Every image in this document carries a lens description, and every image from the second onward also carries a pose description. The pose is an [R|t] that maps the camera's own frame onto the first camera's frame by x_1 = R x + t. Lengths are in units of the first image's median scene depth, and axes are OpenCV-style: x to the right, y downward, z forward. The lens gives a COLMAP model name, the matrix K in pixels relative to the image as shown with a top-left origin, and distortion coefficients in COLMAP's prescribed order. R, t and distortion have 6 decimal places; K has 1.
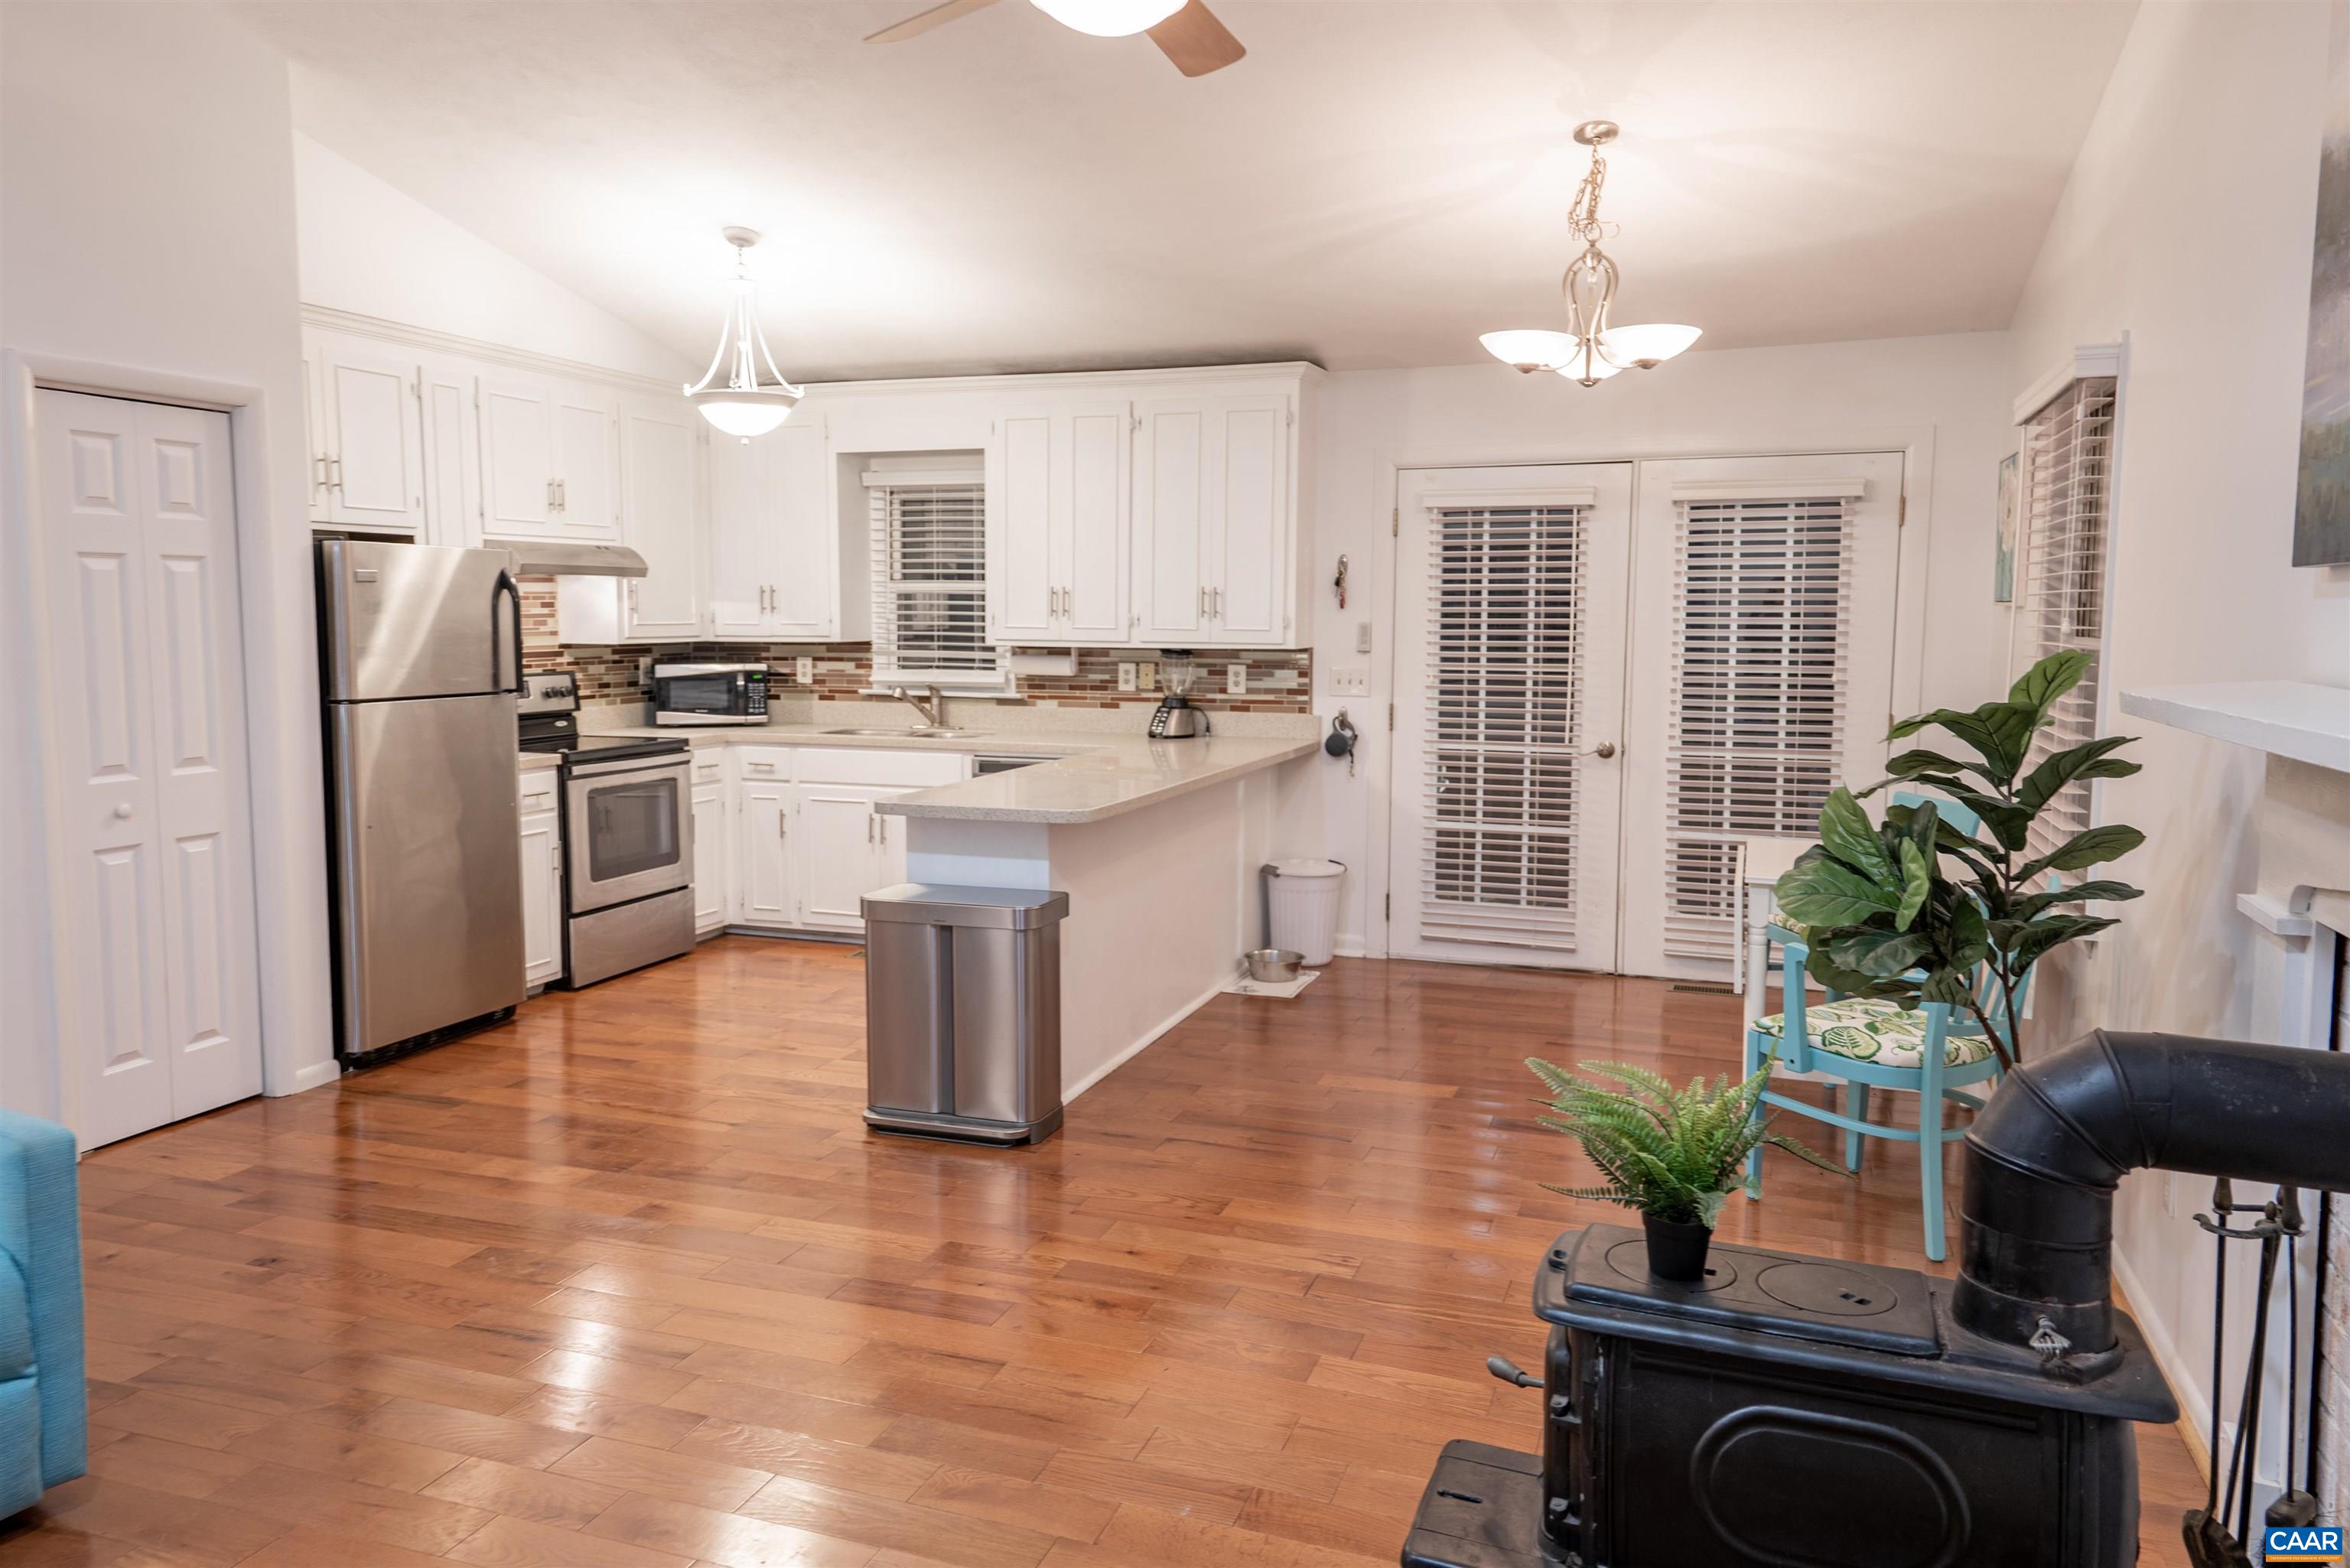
lens RADIAL K [[1672.0, 0, 1175.0], [0, 1672.0, 784.0], [0, 0, 1]] dist [-0.000737, 0.001071]
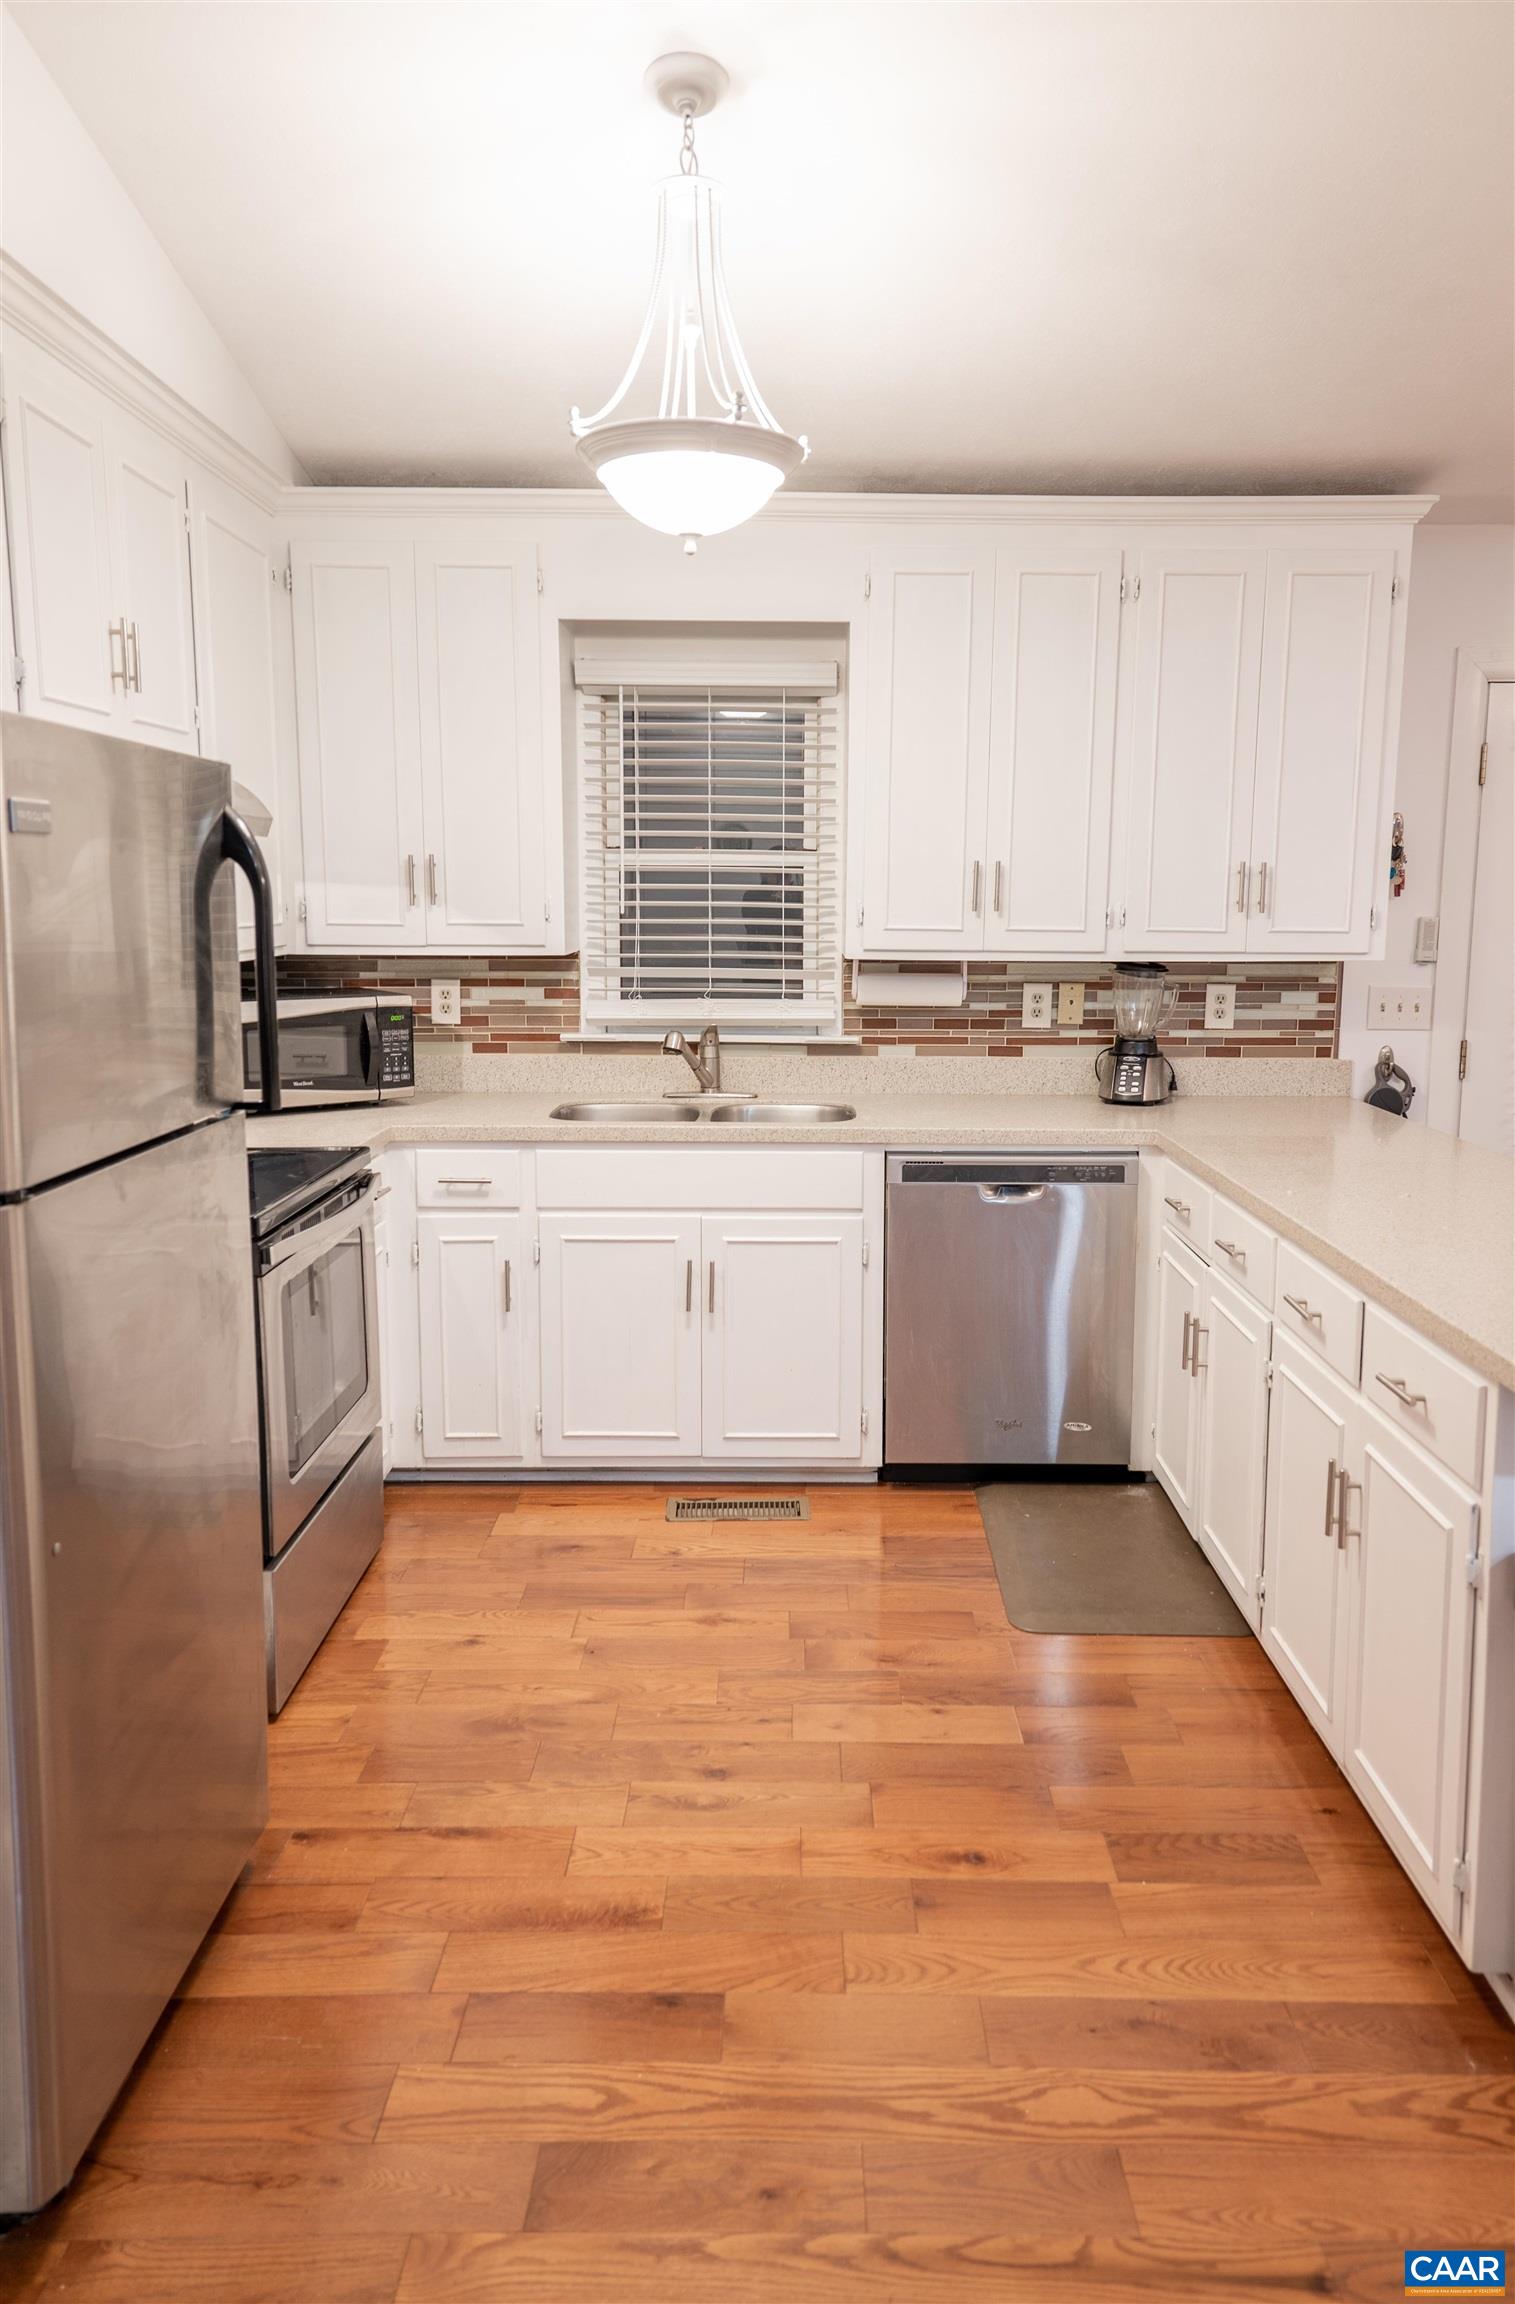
lens RADIAL K [[1632.0, 0, 813.3], [0, 1632.0, 1099.9], [0, 0, 1]] dist [0.039271, -0.005682]
pose [[0.940996, -0.043502, 0.335611, -0.322402], [0.034434, 0.998864, 0.032925, -0.052963], [-0.336662, -0.019425, 0.941425, 0.459181]]
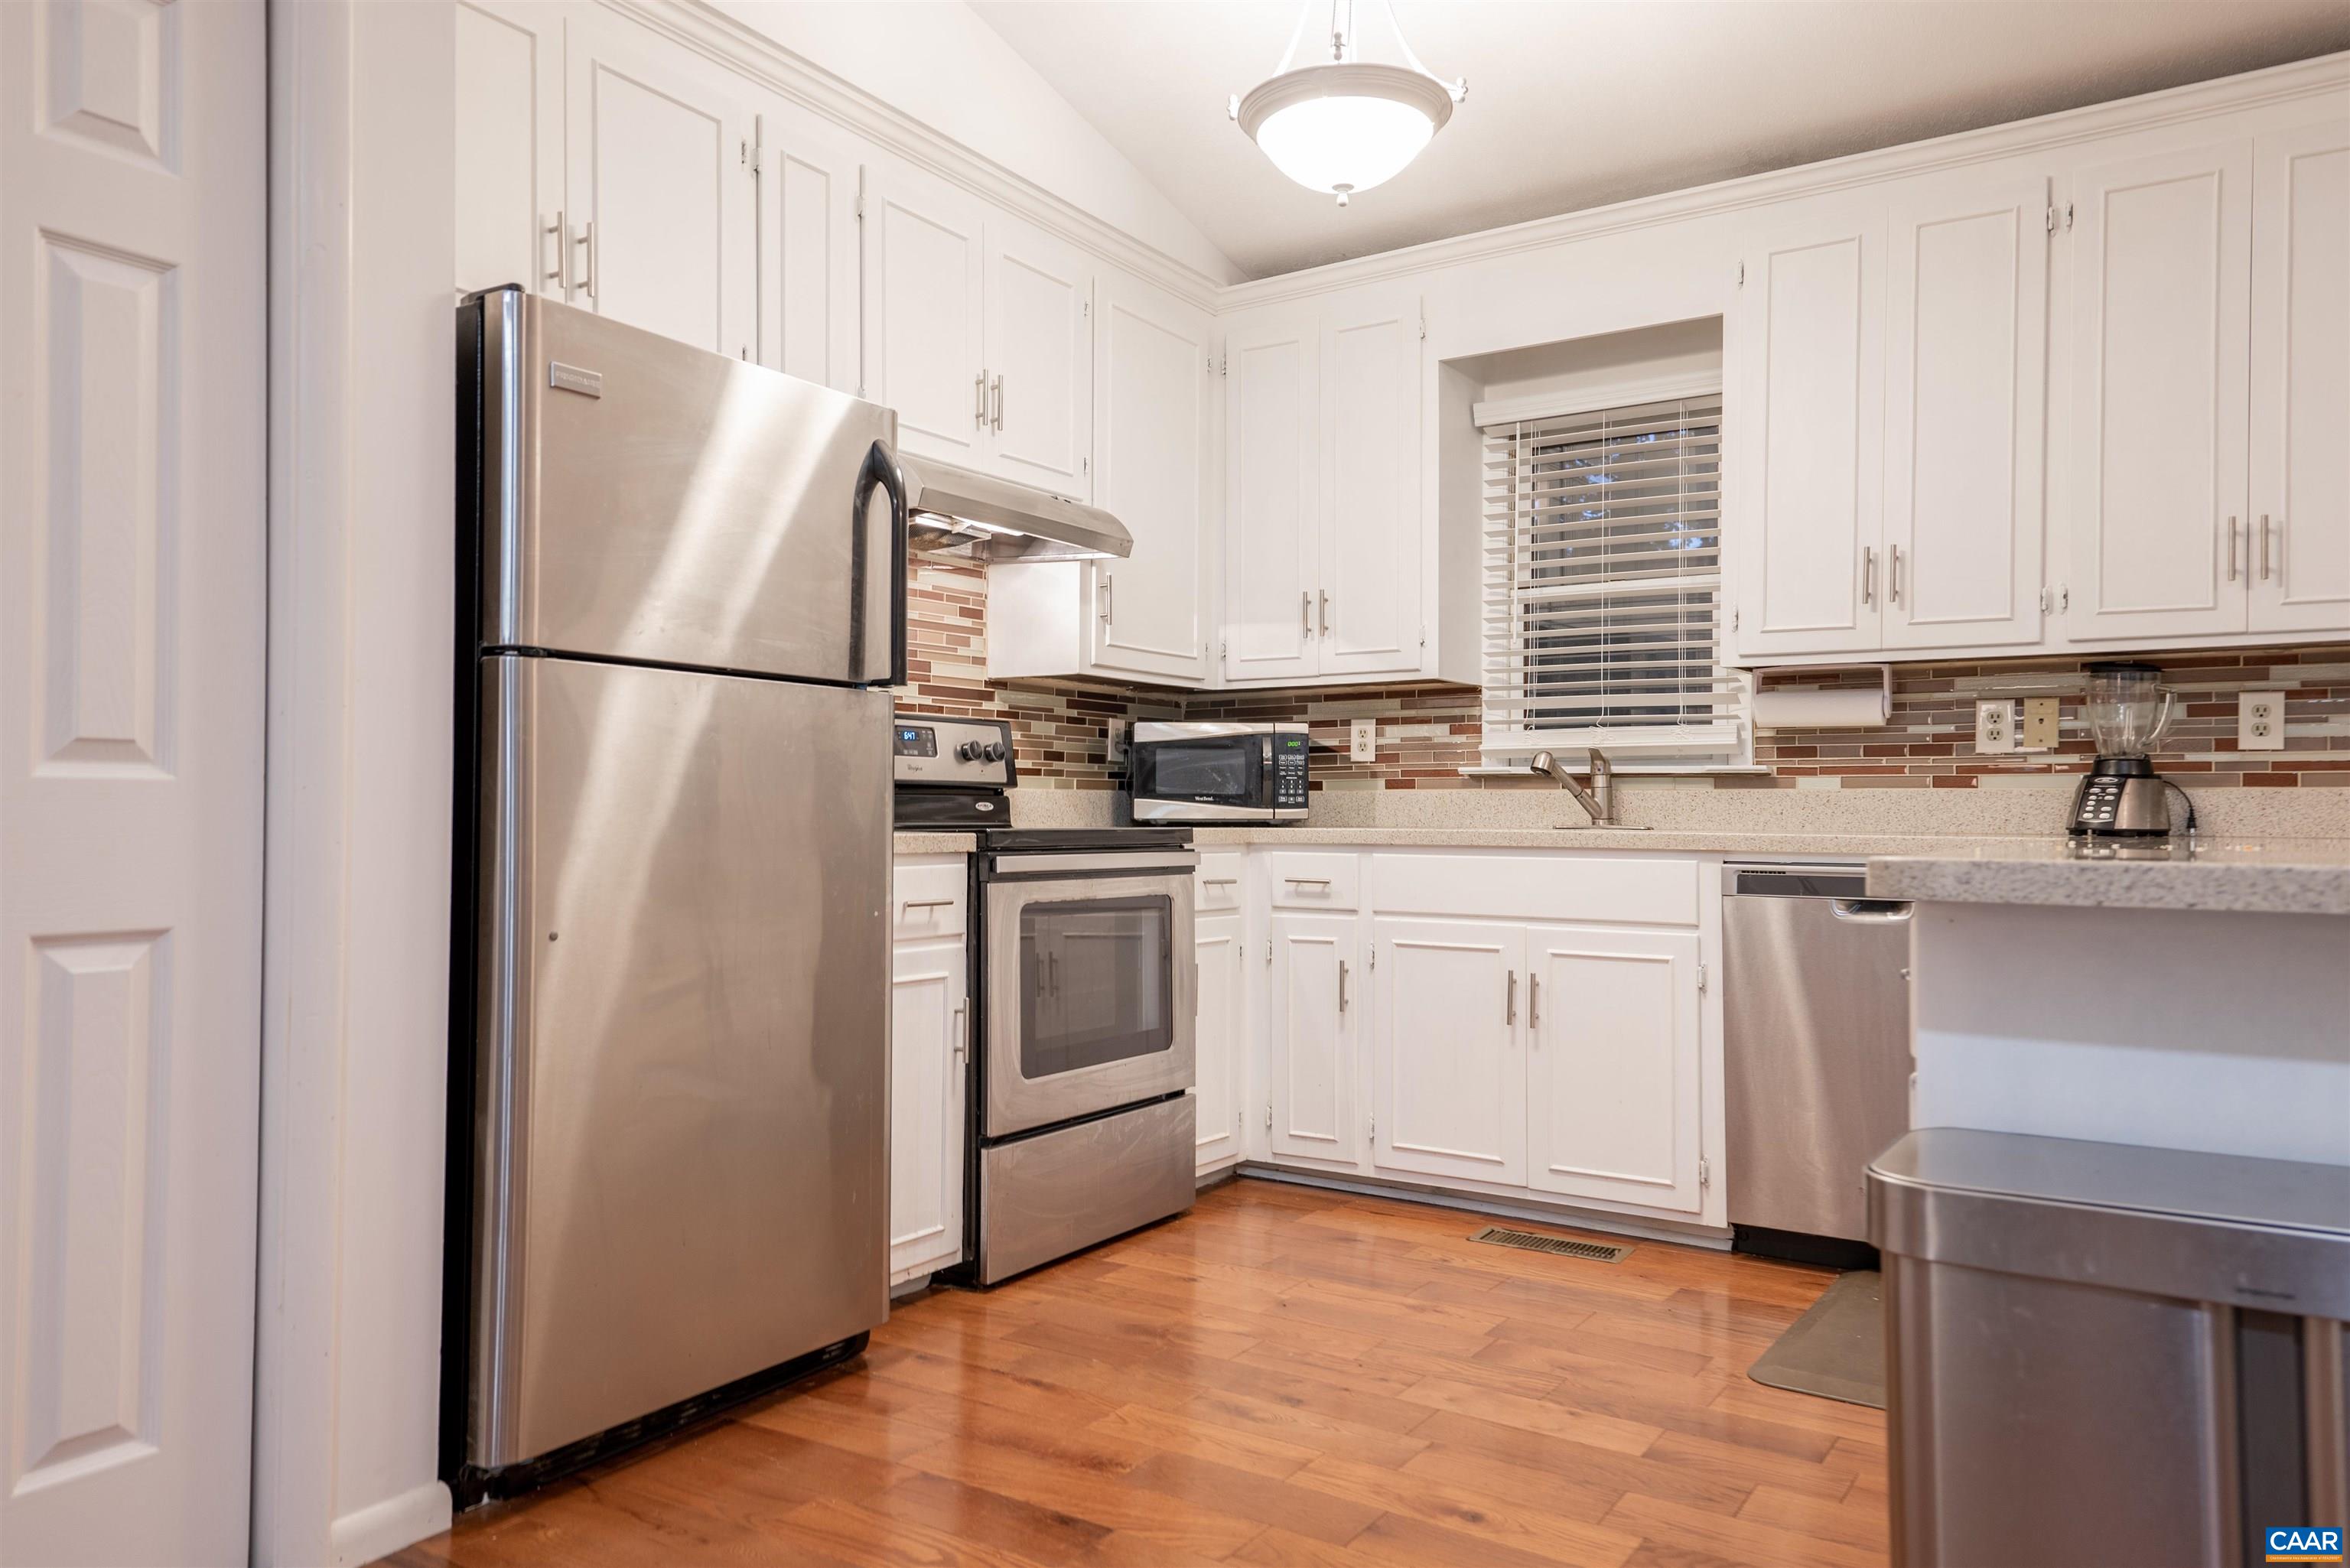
lens RADIAL K [[1627.9, 0, 1175.0], [0, 1627.9, 784.0], [0, 0, 1]] dist [0.068461, -0.052644]
pose [[0.969981, -0.003926, -0.243150, -0.156686], [-0.026195, 0.992365, -0.120522, 0.024072], [0.241767, 0.123273, 0.962472, 0.446976]]
